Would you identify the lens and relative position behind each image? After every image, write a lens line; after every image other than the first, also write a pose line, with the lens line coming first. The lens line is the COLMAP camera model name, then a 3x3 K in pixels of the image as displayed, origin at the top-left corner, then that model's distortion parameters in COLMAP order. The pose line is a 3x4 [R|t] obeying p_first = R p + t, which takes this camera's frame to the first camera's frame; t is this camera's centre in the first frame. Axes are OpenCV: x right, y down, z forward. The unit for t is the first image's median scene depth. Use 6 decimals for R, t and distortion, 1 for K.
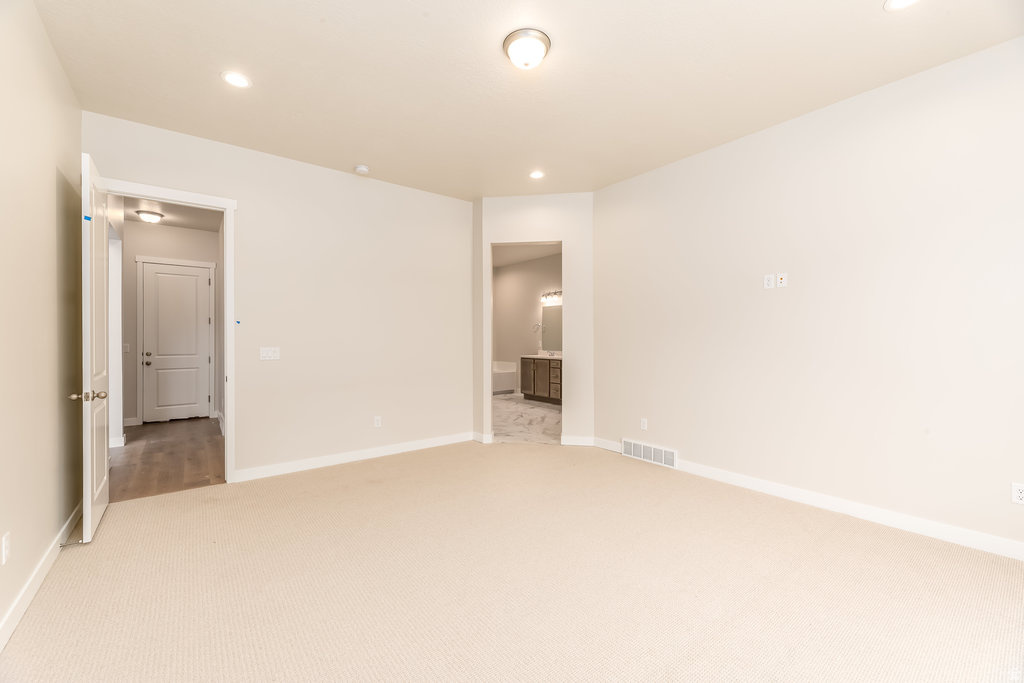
lens RADIAL K [[411.6, 0, 513.0], [0, 411.6, 338.2], [0, 0, 1]] dist [0.002221, 0.000029]
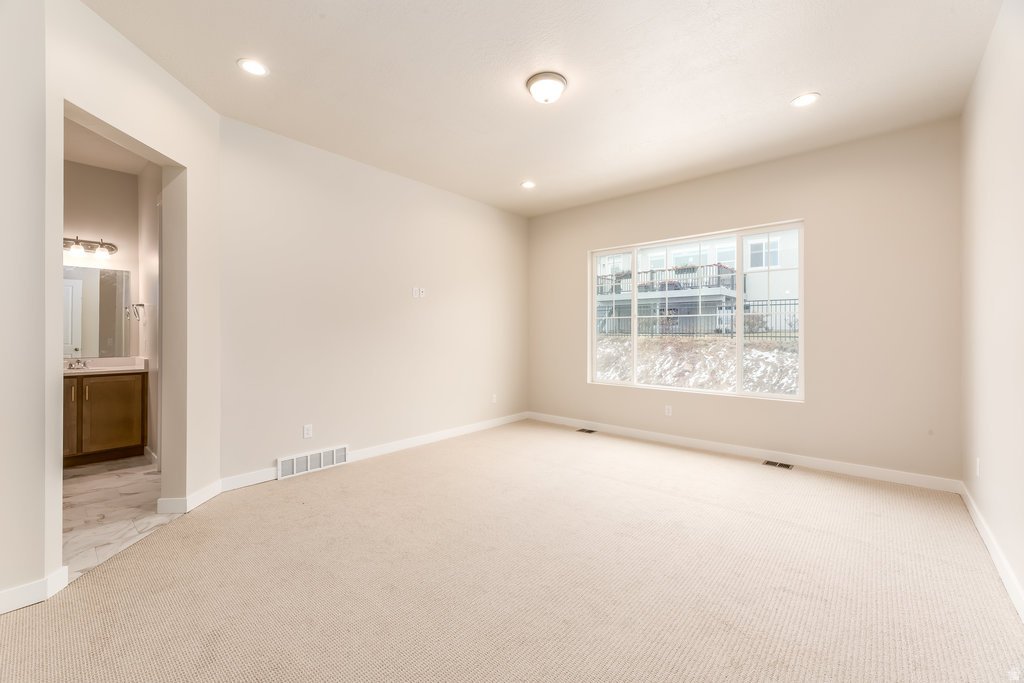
lens RADIAL K [[411.6, 0, 513.0], [0, 411.6, 338.2], [0, 0, 1]] dist [0.002221, 0.000029]
pose [[-0.181699, -0.007721, 0.983324, -0.623309], [-0.000447, 0.999970, 0.007769, 0.003793], [-0.983354, 0.000972, -0.181697, 0.730625]]
